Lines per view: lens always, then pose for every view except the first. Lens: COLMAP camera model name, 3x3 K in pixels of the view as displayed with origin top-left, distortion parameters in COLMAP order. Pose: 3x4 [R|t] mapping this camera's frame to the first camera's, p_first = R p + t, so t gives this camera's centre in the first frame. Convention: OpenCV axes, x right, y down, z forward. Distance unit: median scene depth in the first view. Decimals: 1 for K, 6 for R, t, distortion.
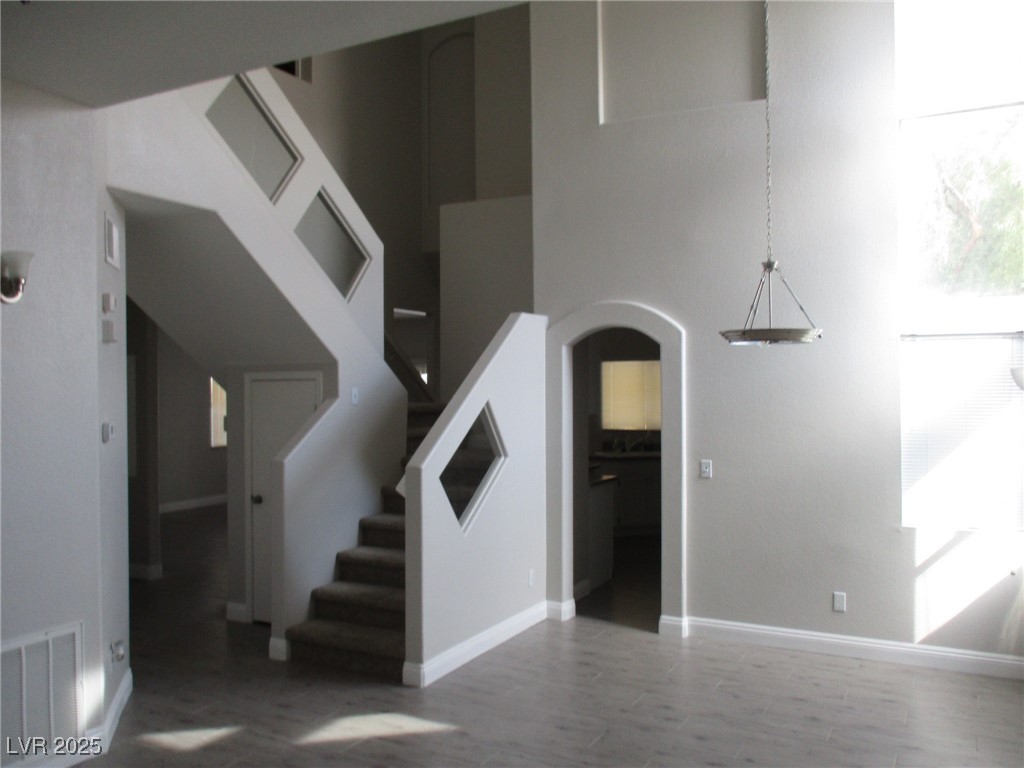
lens RADIAL K [[849.3, 0, 512.8], [0, 849.3, 385.1], [0, 0, 1]] dist [-0.016130, -0.008261]
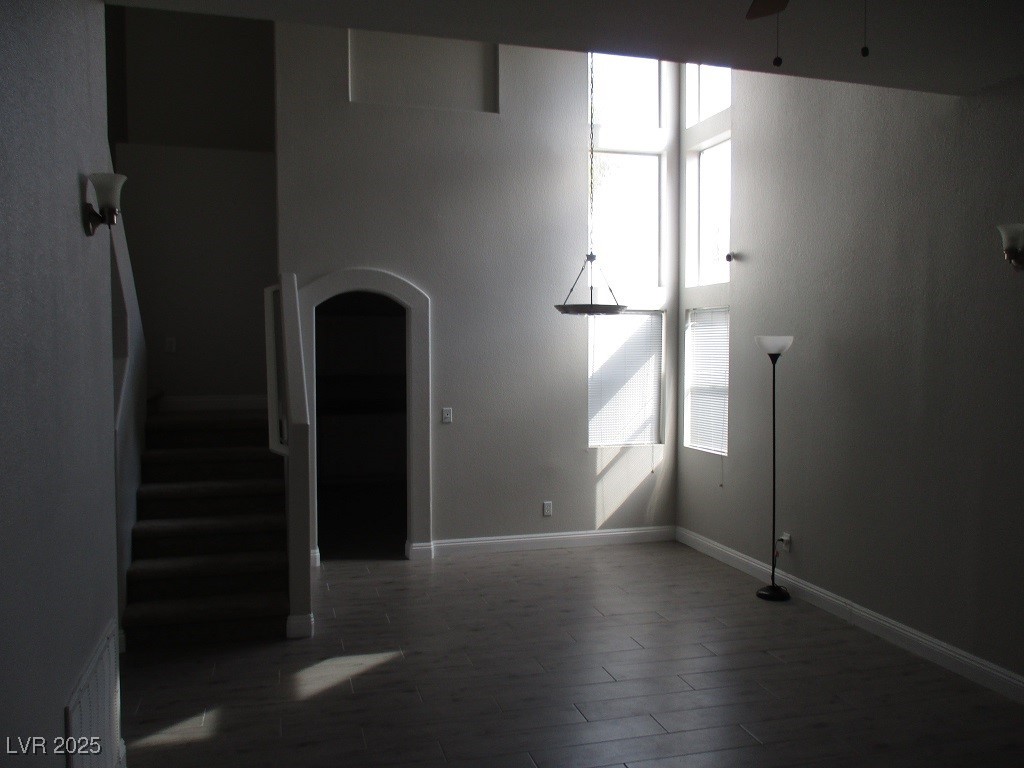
lens RADIAL K [[849.3, 0, 516.3], [0, 849.3, 384.3], [0, 0, 1]] dist [-0.016130, -0.008261]
pose [[0.731682, -0.033308, 0.680832, -0.569934], [-0.001798, 0.998708, 0.050792, -0.006224], [-0.681644, -0.038387, 0.730677, 0.070261]]
